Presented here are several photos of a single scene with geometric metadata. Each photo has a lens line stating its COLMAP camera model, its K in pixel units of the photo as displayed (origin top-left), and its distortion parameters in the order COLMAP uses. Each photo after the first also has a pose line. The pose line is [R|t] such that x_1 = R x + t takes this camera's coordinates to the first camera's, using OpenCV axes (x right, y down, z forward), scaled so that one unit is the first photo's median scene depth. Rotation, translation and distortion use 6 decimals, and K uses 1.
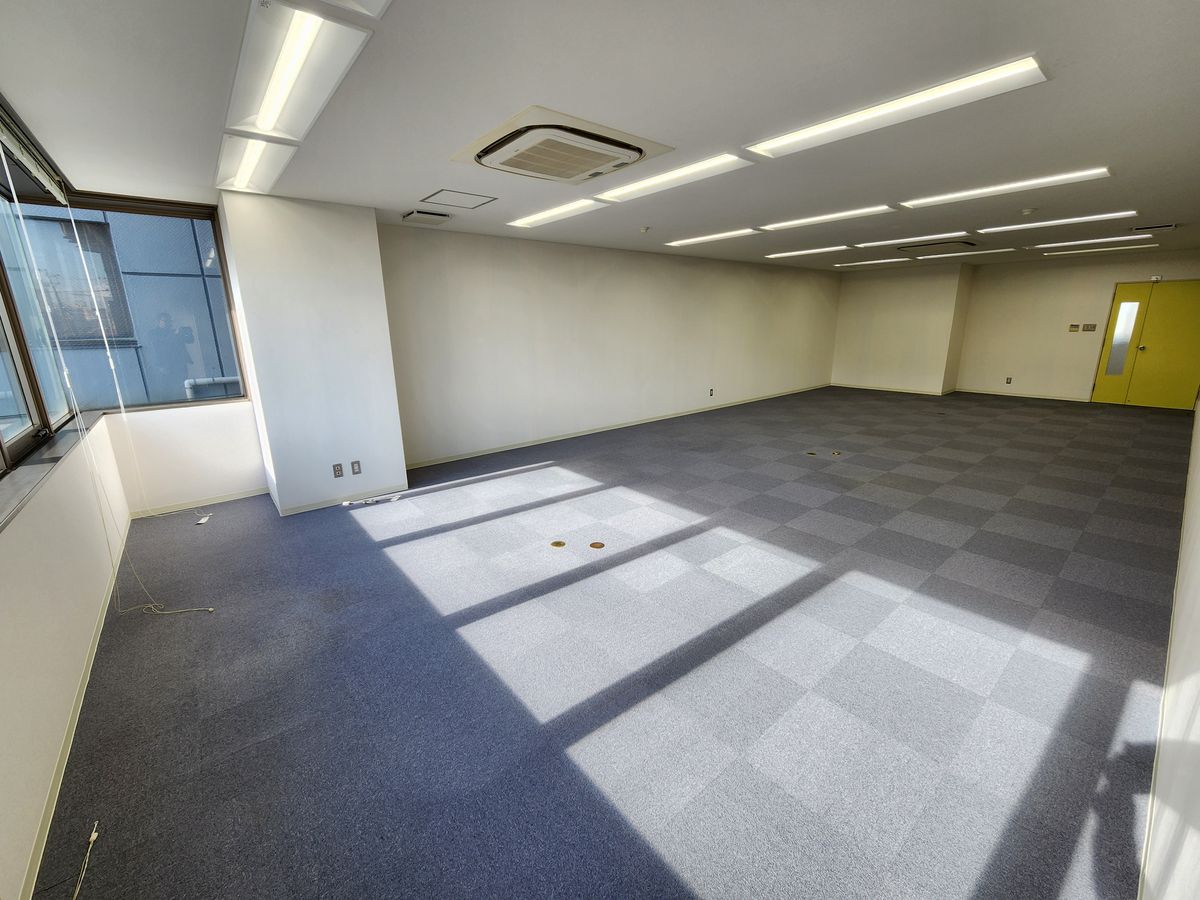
lens RADIAL K [[490.6, 0, 600.3], [0, 490.6, 449.3], [0, 0, 1]] dist [0.001012, -0.001153]
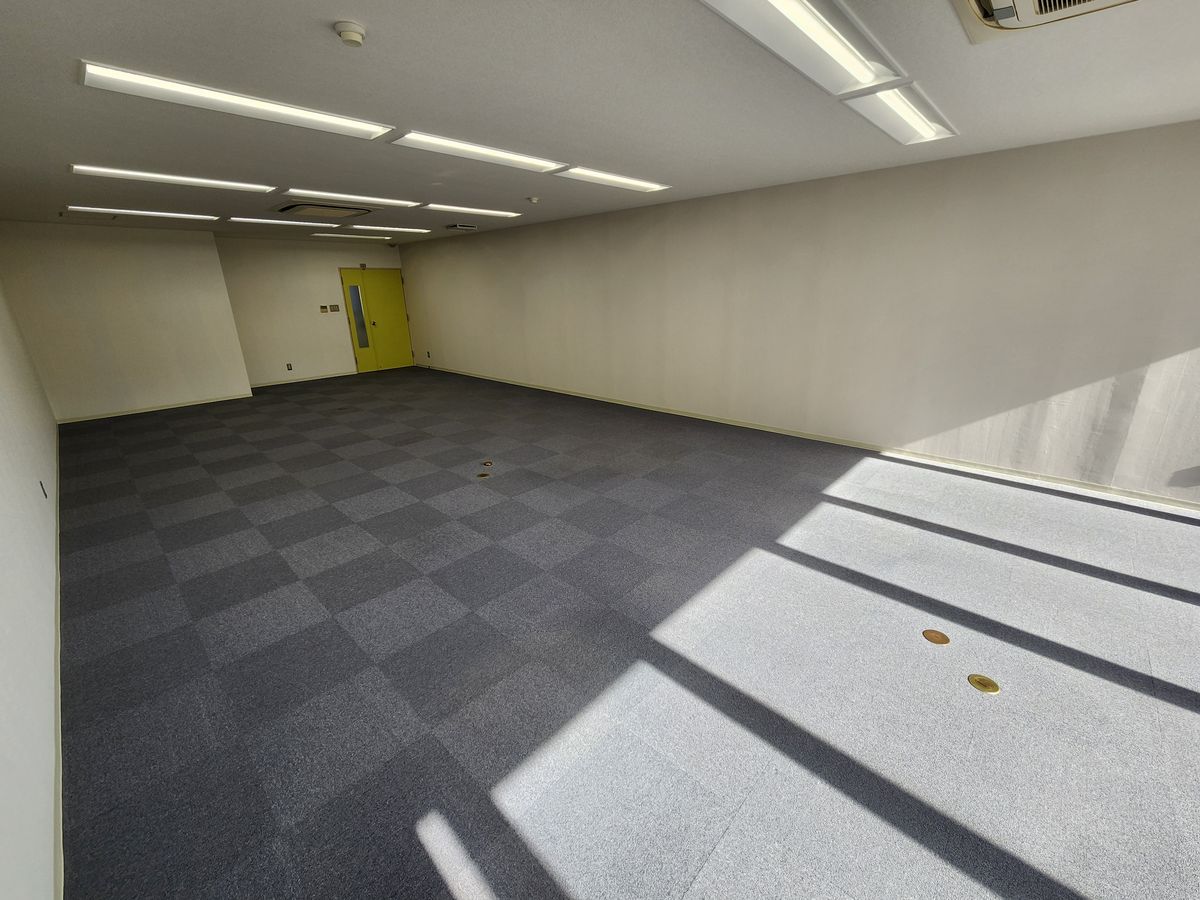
lens RADIAL K [[490.6, 0, 599.2], [0, 490.6, 446.4], [0, 0, 1]] dist [0.001012, -0.001153]
pose [[-0.133499, -0.288517, 0.948122, -0.330149], [0.272048, 0.909266, 0.314999, -0.241021], [-0.952978, 0.299987, -0.042896, 0.915366]]
